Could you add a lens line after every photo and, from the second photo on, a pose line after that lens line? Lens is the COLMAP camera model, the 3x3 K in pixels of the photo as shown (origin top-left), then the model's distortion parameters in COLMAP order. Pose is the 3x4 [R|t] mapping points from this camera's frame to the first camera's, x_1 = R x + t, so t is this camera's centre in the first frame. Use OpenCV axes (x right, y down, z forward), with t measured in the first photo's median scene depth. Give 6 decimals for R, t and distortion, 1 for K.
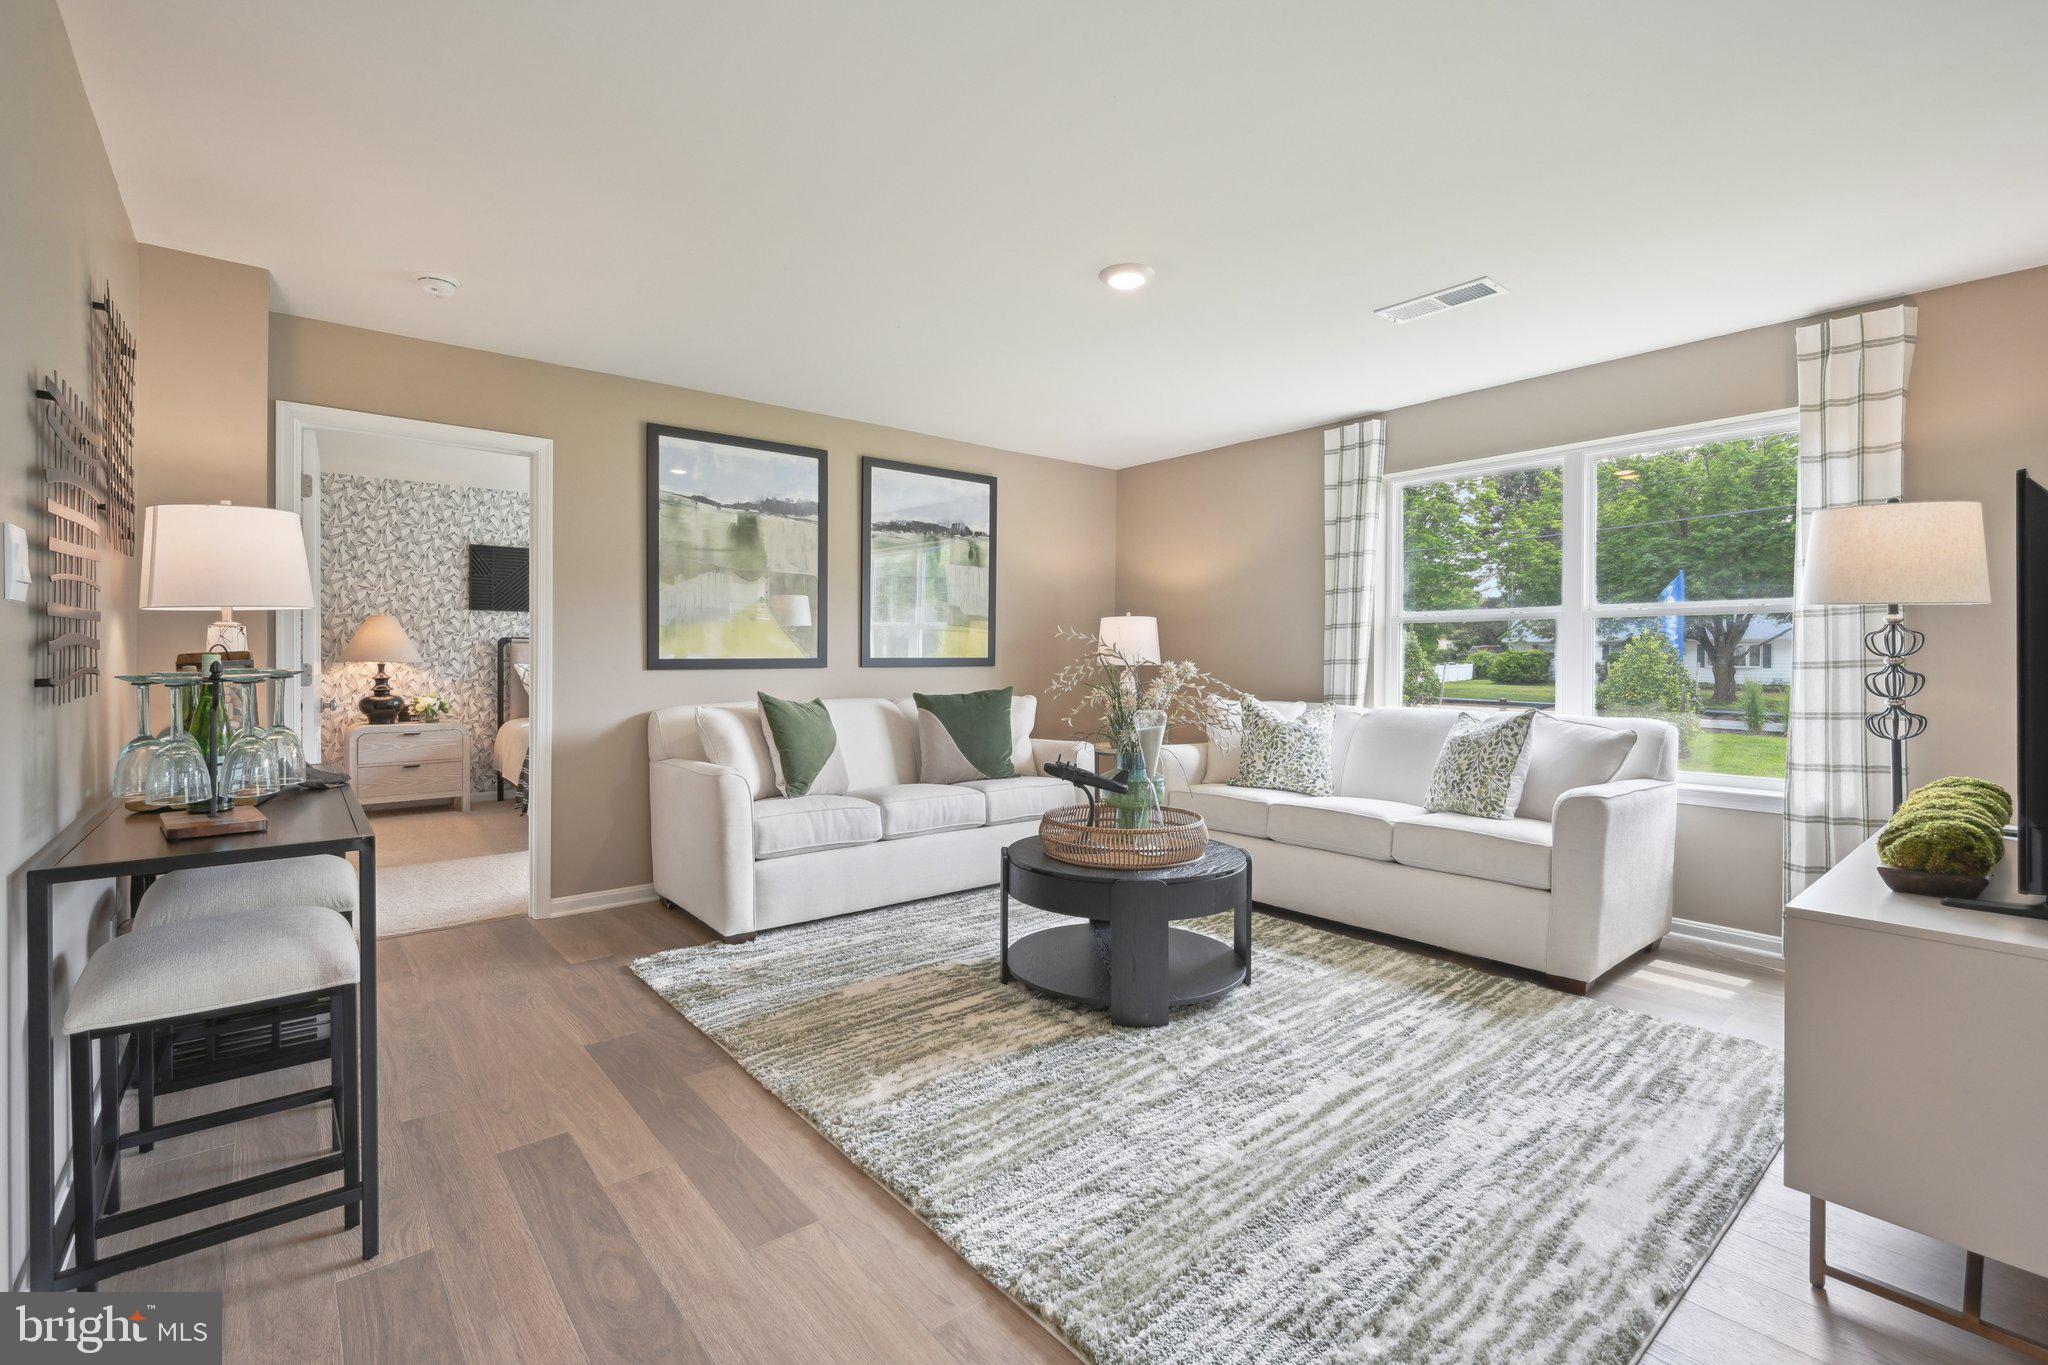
lens RADIAL K [[900.7, 0, 1024.0], [0, 900.7, 662.0], [0, 0, 1]] dist [-0.005606, 0.000945]
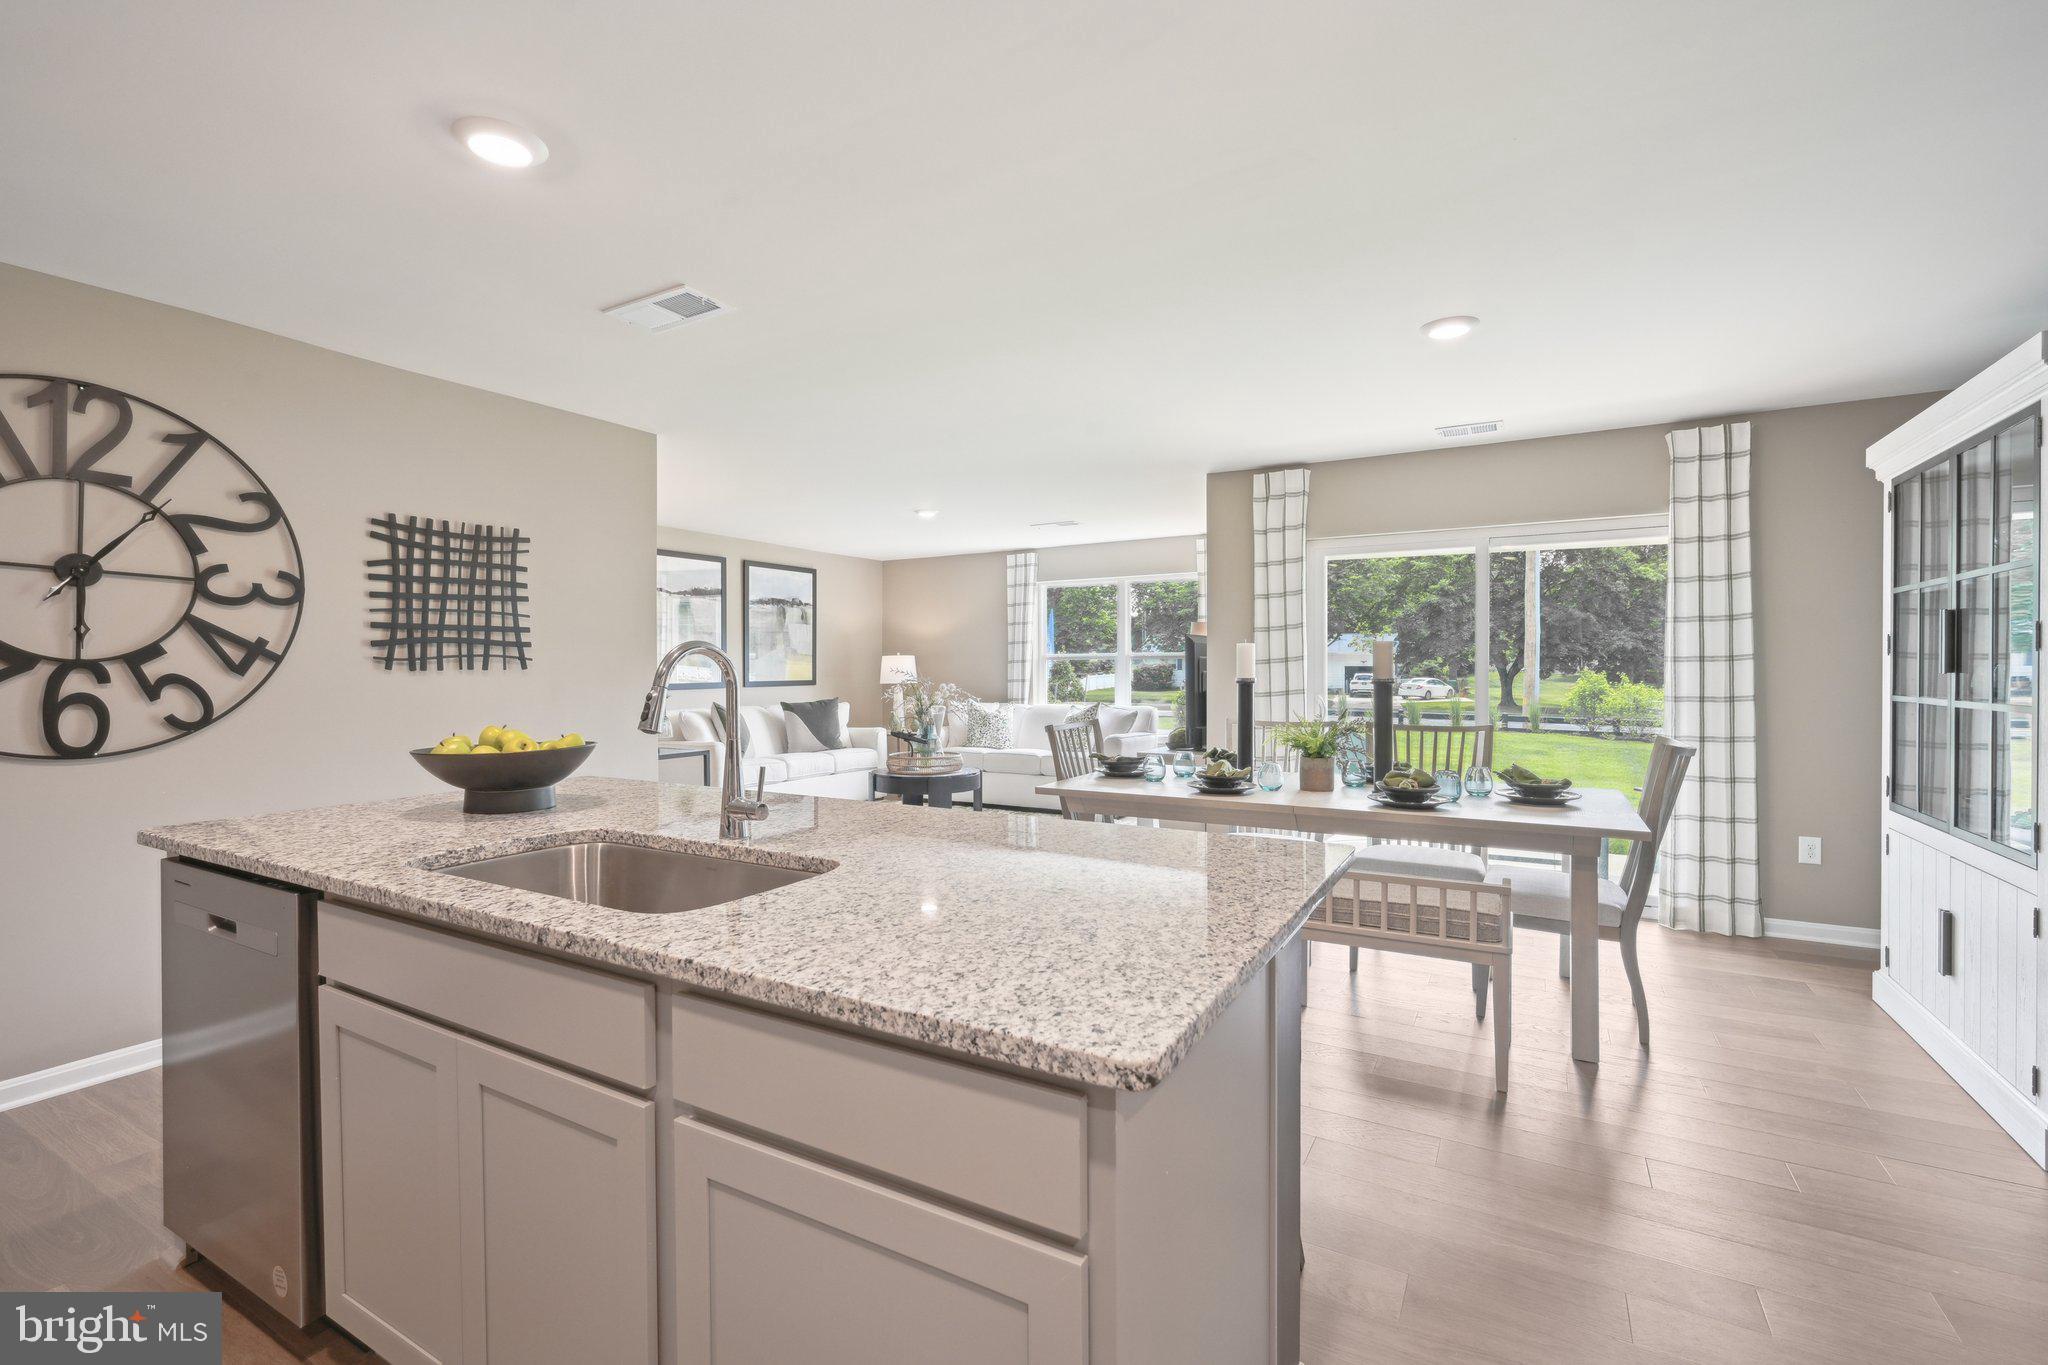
lens RADIAL K [[900.7, 0, 1015.3], [0, 900.7, 682.5], [0, 0, 1]] dist [-0.005606, 0.000945]
pose [[0.940254, -0.012566, 0.340242, -0.260898], [0.009342, 0.999895, 0.011112, -0.015757], [-0.340346, -0.007269, 0.940272, -0.689903]]
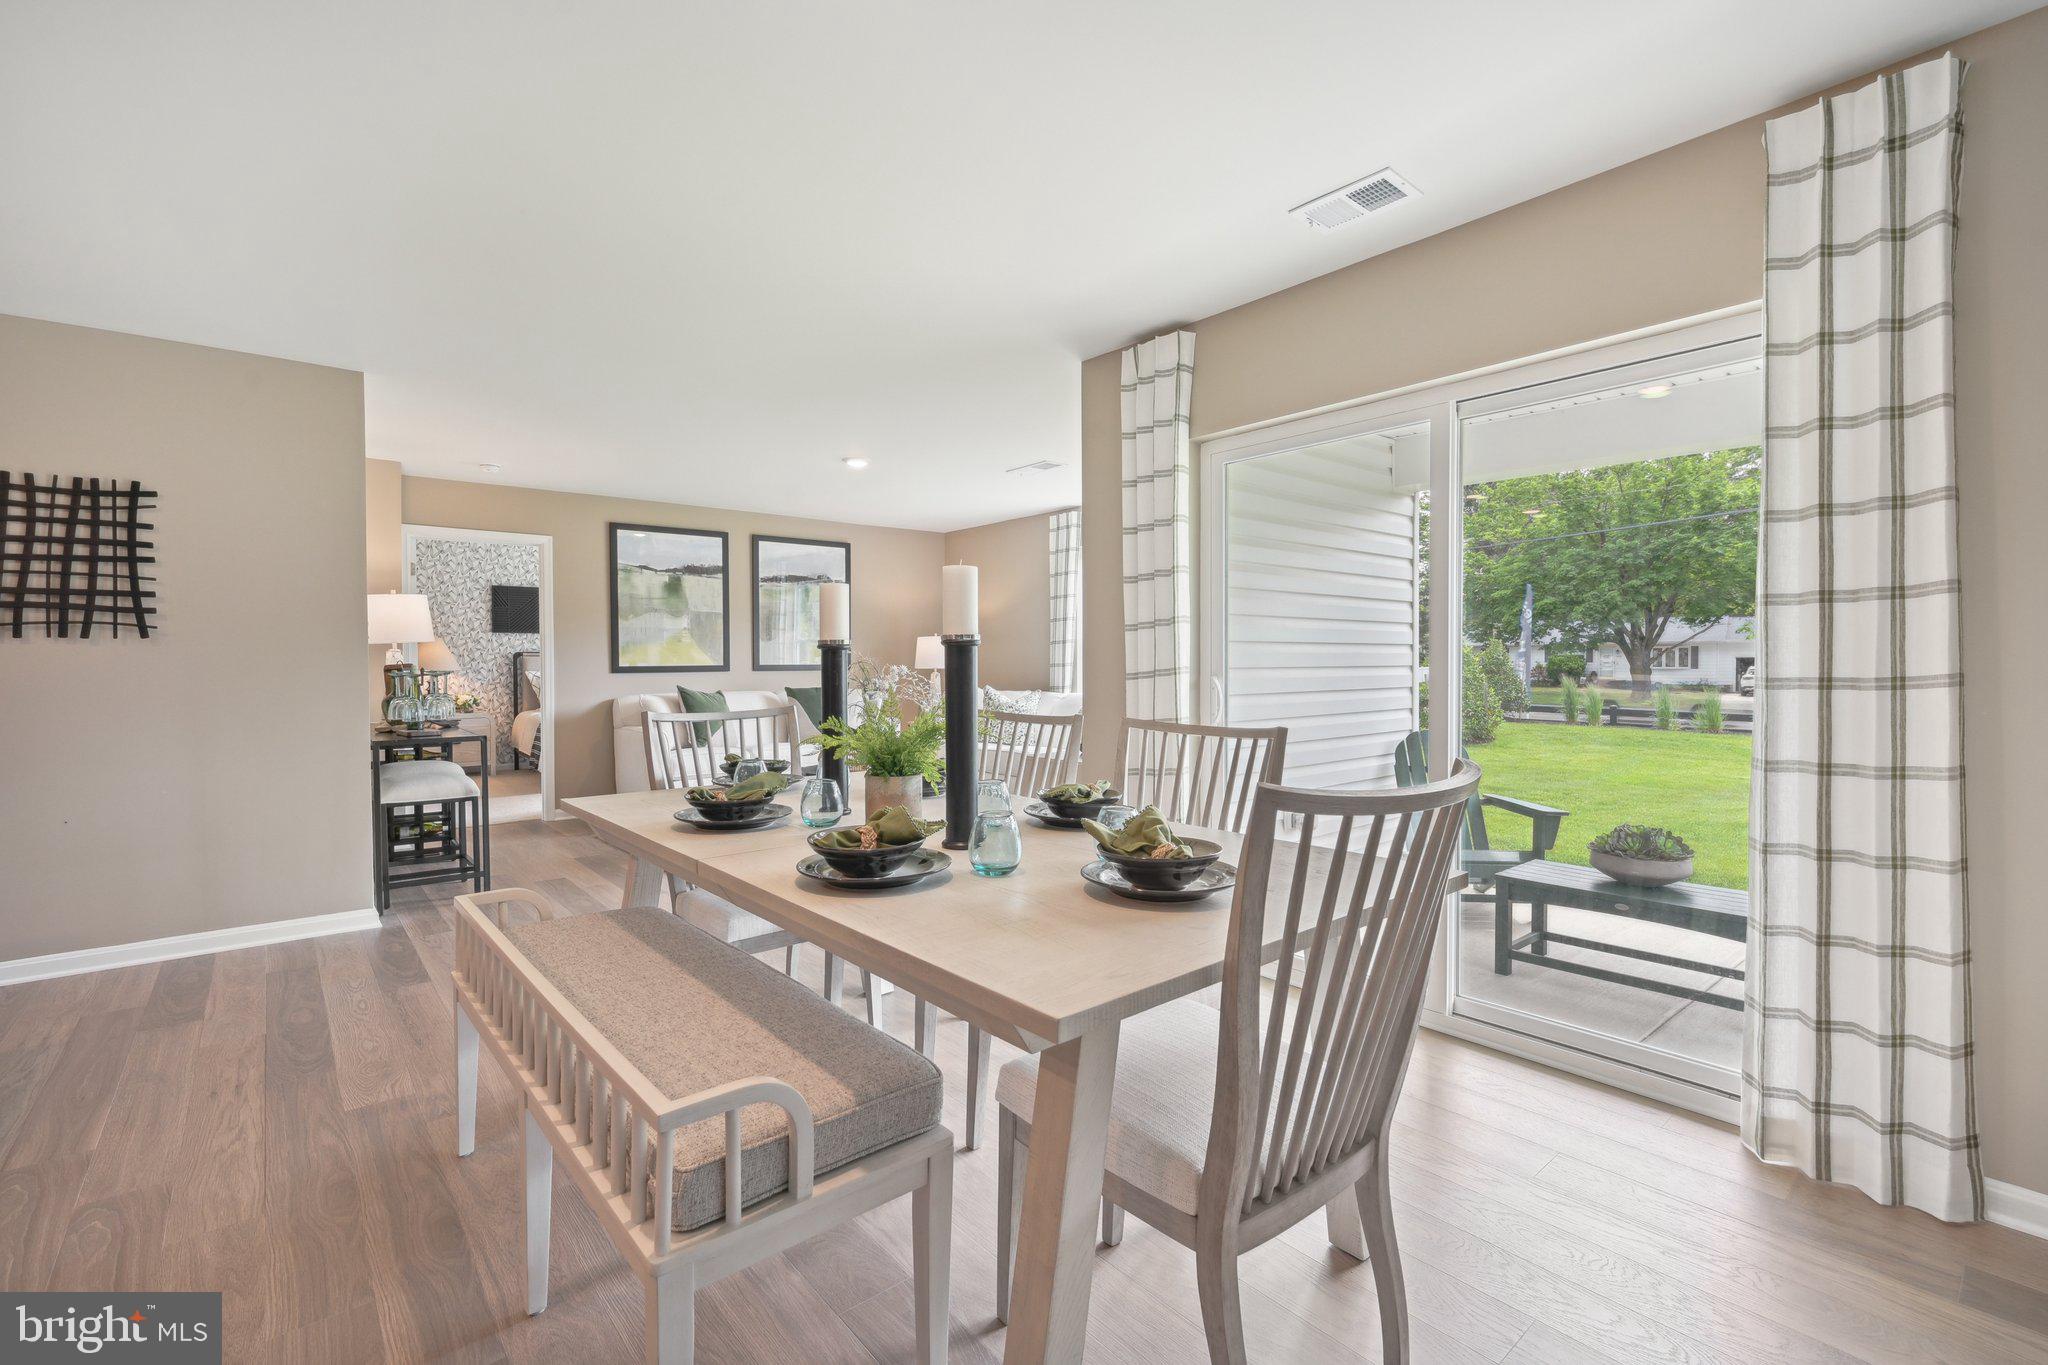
lens RADIAL K [[900.7, 0, 1032.7], [0, 900.7, 680.9], [0, 0, 1]] dist [-0.005606, 0.000945]
pose [[0.999942, -0.007534, 0.007670, 0.271693], [0.007426, 0.999875, 0.013972, 0.004680], [-0.007775, -0.013914, 0.999873, -0.522196]]
